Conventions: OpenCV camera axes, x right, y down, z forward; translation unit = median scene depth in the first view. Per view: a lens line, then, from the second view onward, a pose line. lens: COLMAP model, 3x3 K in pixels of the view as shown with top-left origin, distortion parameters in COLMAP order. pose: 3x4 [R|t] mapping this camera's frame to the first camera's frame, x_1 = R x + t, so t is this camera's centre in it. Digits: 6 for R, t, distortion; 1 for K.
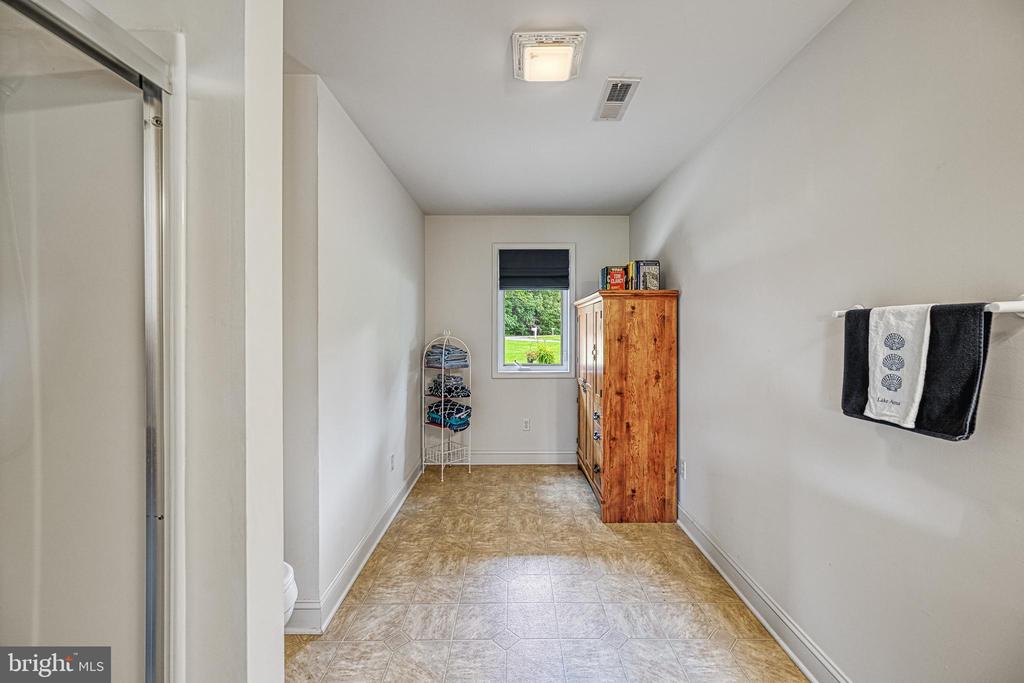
lens RADIAL K [[421.7, 0, 513.8], [0, 421.7, 335.5], [0, 0, 1]] dist [0.001272, 0.000430]
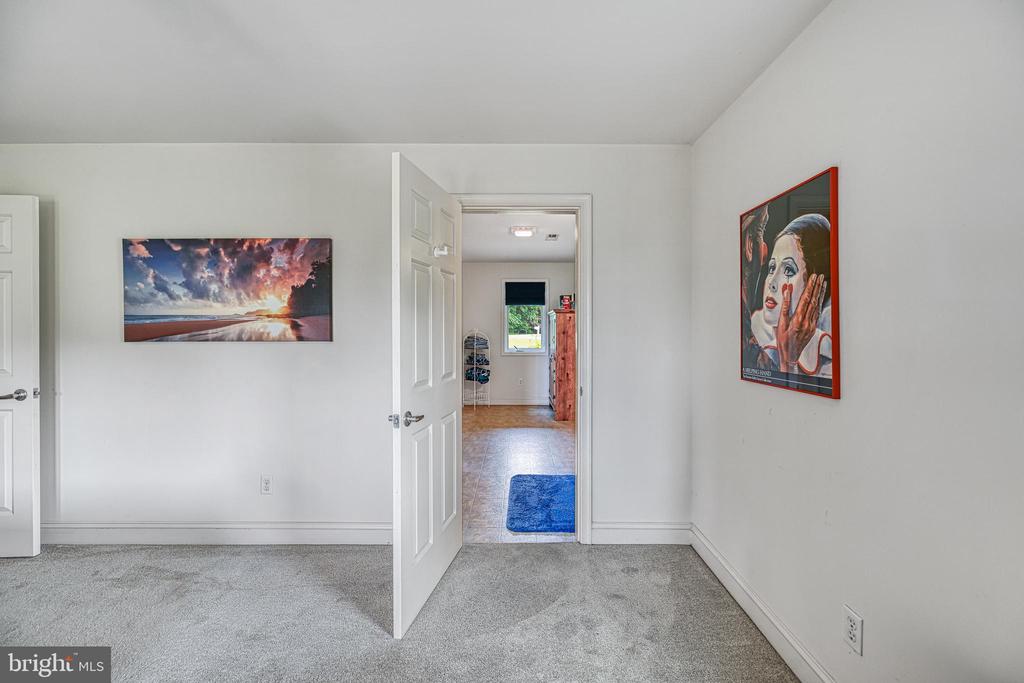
lens RADIAL K [[421.7, 0, 512.3], [0, 421.7, 333.3], [0, 0, 1]] dist [0.001272, 0.000430]
pose [[0.999903, 0.001262, -0.013886, 0.020694], [-0.001284, 0.999998, -0.001596, 0.011746], [0.013884, 0.001613, 0.999902, -0.821489]]
